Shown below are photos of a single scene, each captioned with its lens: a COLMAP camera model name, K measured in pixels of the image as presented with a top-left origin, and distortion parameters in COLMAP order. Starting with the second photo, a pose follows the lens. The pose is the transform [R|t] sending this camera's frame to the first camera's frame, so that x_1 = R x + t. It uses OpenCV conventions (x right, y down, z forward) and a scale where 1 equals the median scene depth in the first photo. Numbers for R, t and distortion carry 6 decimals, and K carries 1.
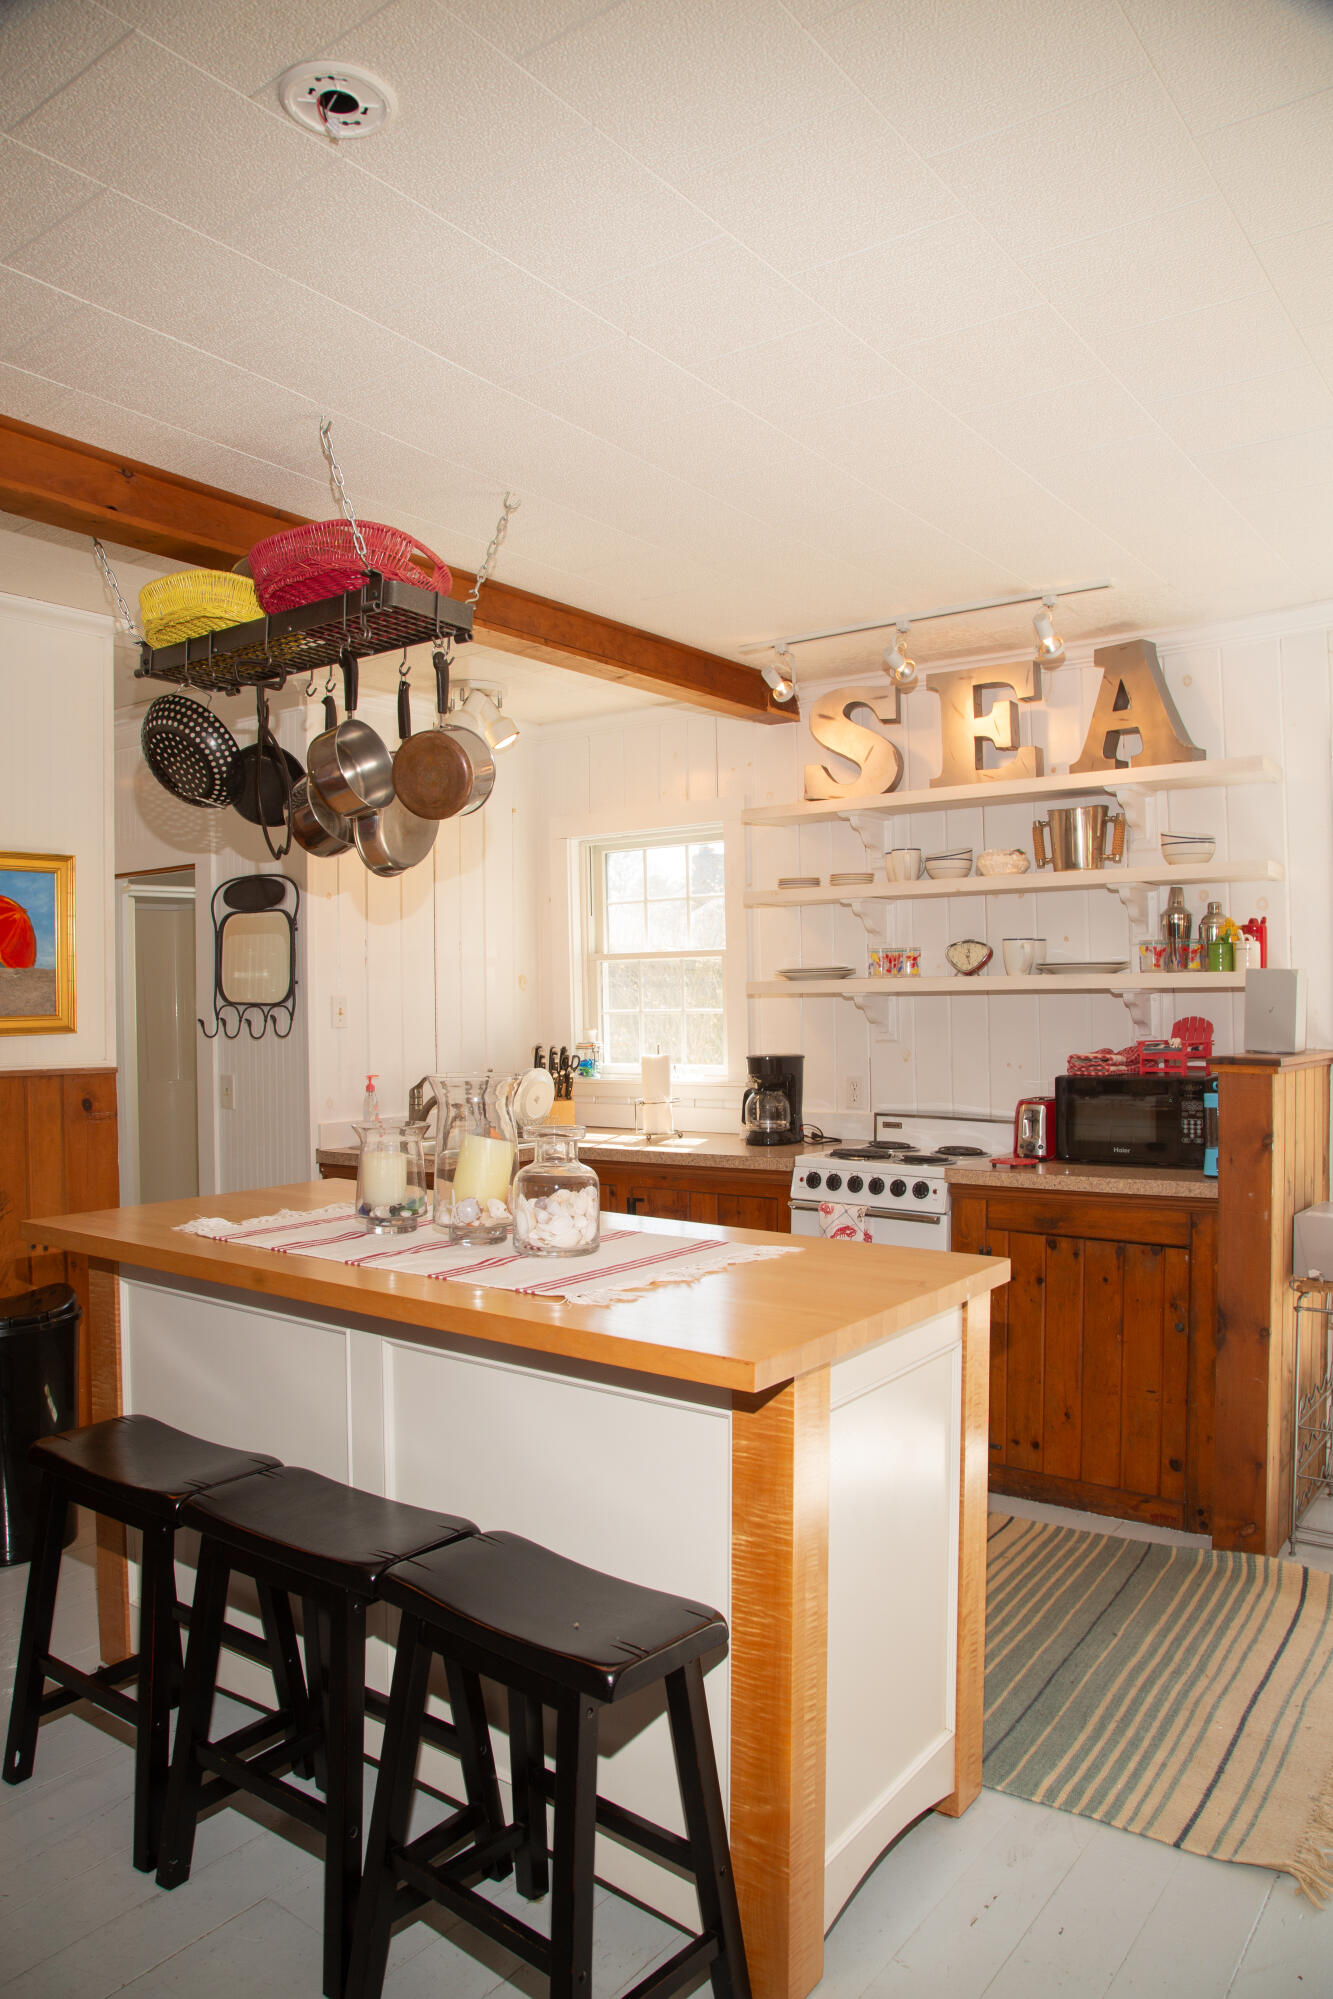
lens RADIAL K [[1364.5, 0, 666.5], [0, 1364.5, 999.5], [0, 0, 1]] dist [-0.120157, 0.076217]
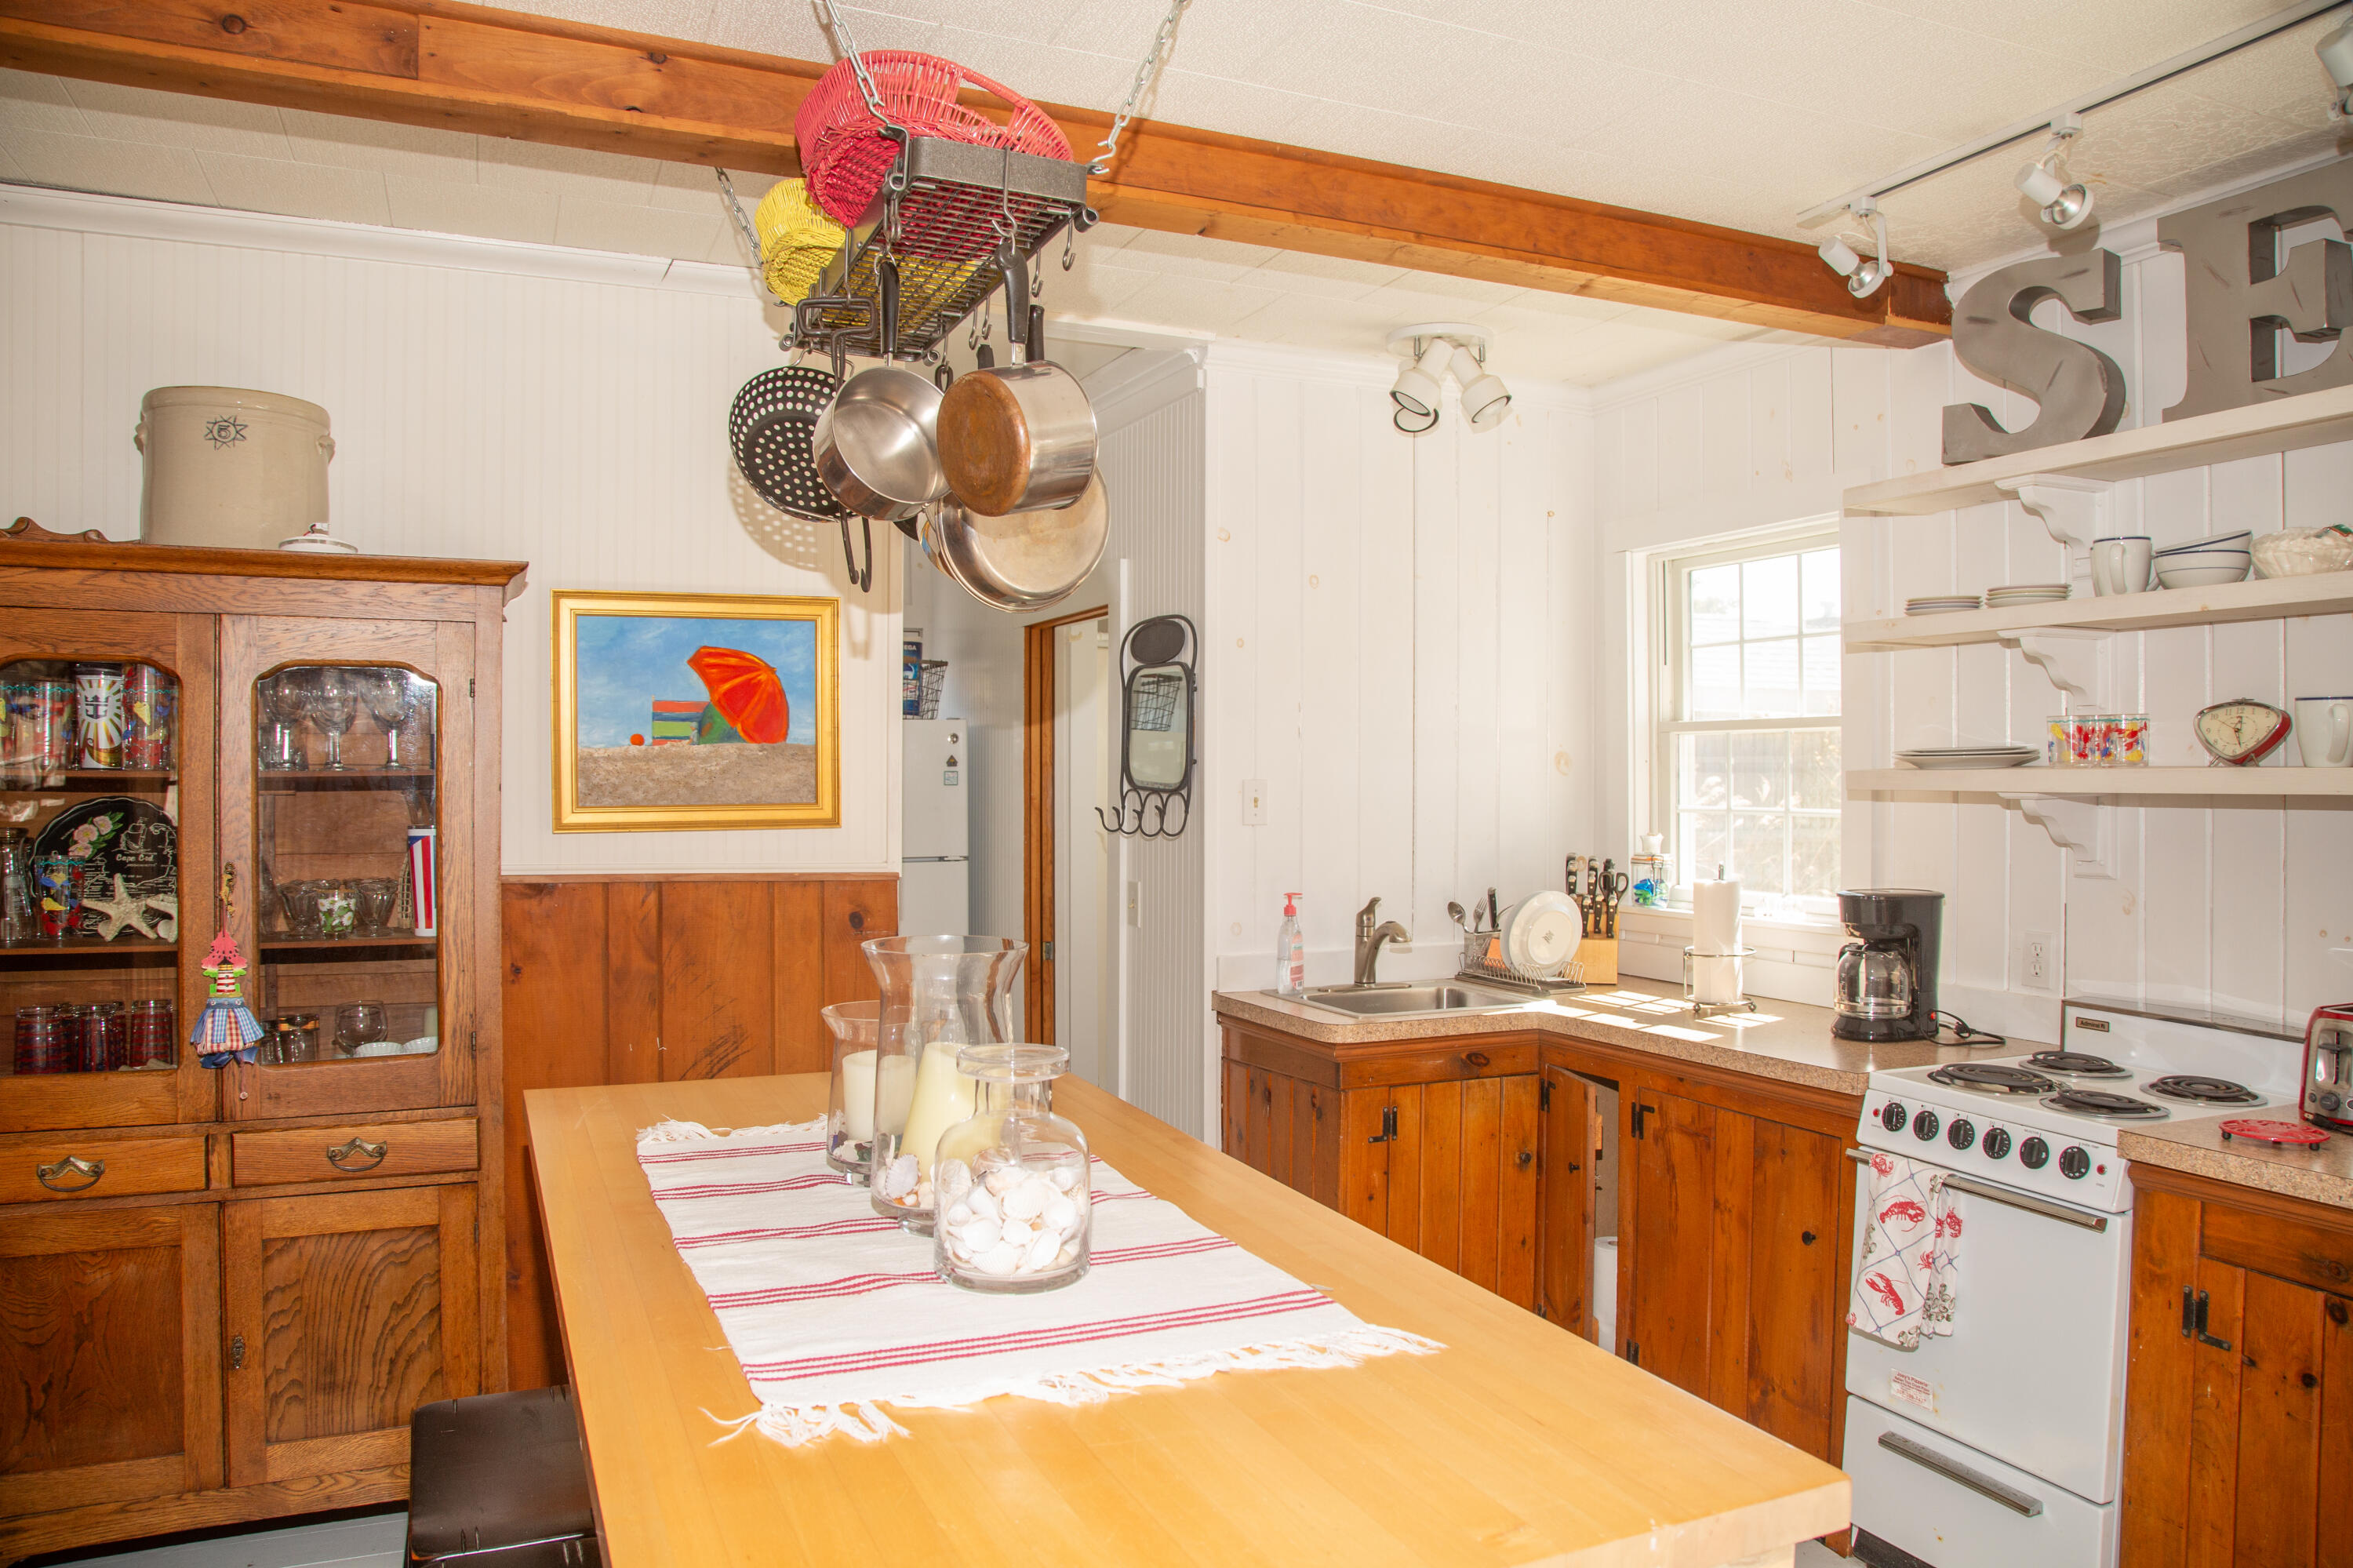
lens RADIAL K [[1612.8, 0, 1180.9], [0, 1612.8, 787.3], [0, 0, 1]] dist [-0.124453, 0.075347]
pose [[0.866883, 0.019250, -0.498140, 0.177341], [-0.013020, 0.999788, 0.015977, -0.014380], [0.498342, -0.007364, 0.866949, 0.273181]]
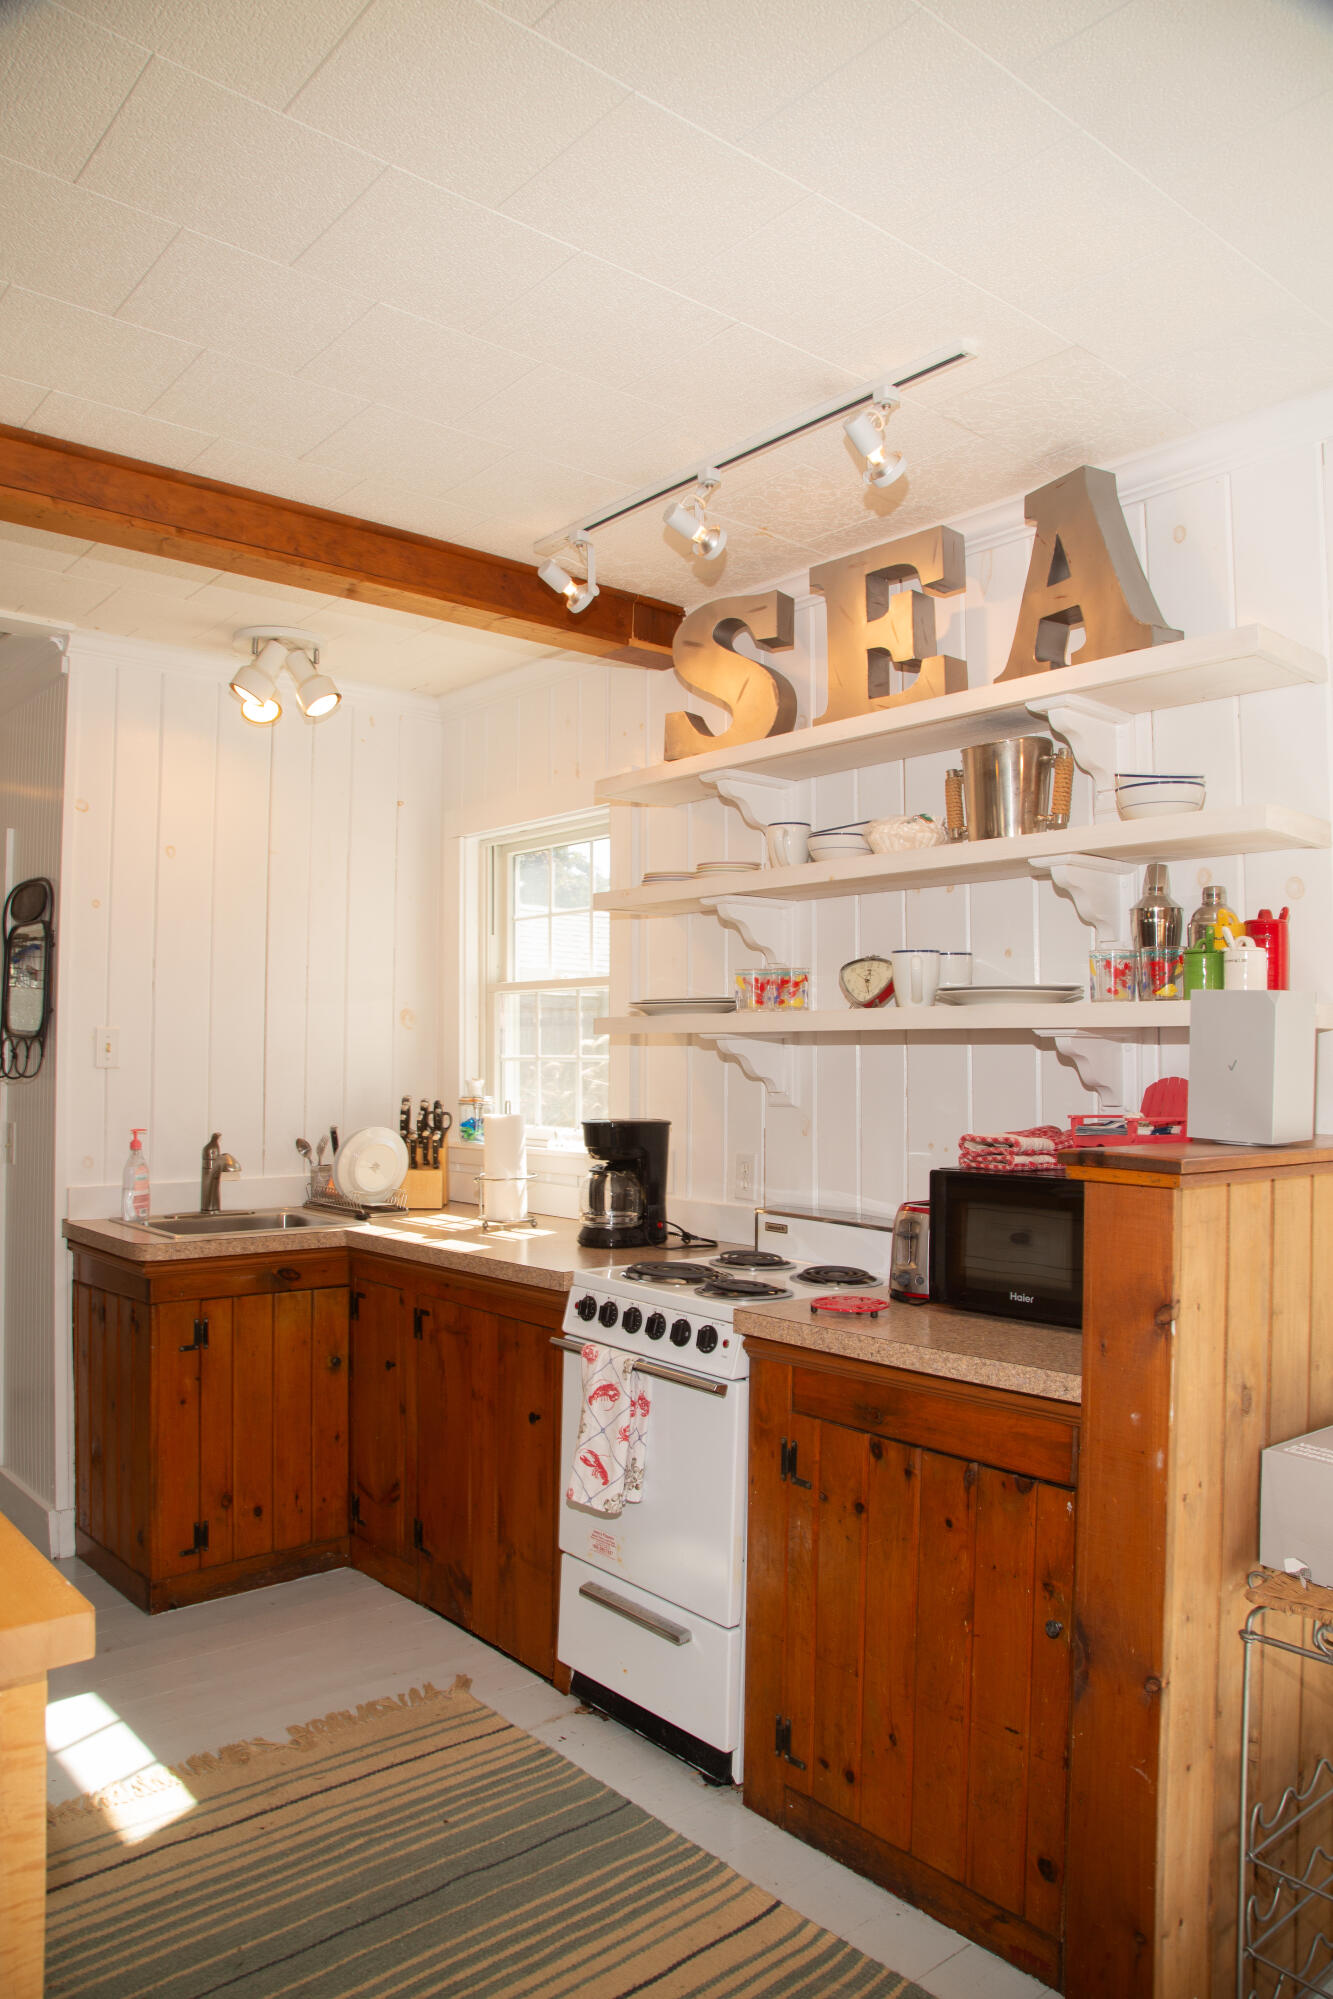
lens RADIAL K [[1365.2, 0, 666.5], [0, 1365.2, 999.5], [0, 0, 1]] dist [-0.124725, 0.073327]
pose [[0.973921, 0.009681, -0.226680, 0.300327], [-0.018791, 0.999099, -0.038065, 0.005302], [0.226107, 0.041332, 0.973225, 0.355011]]
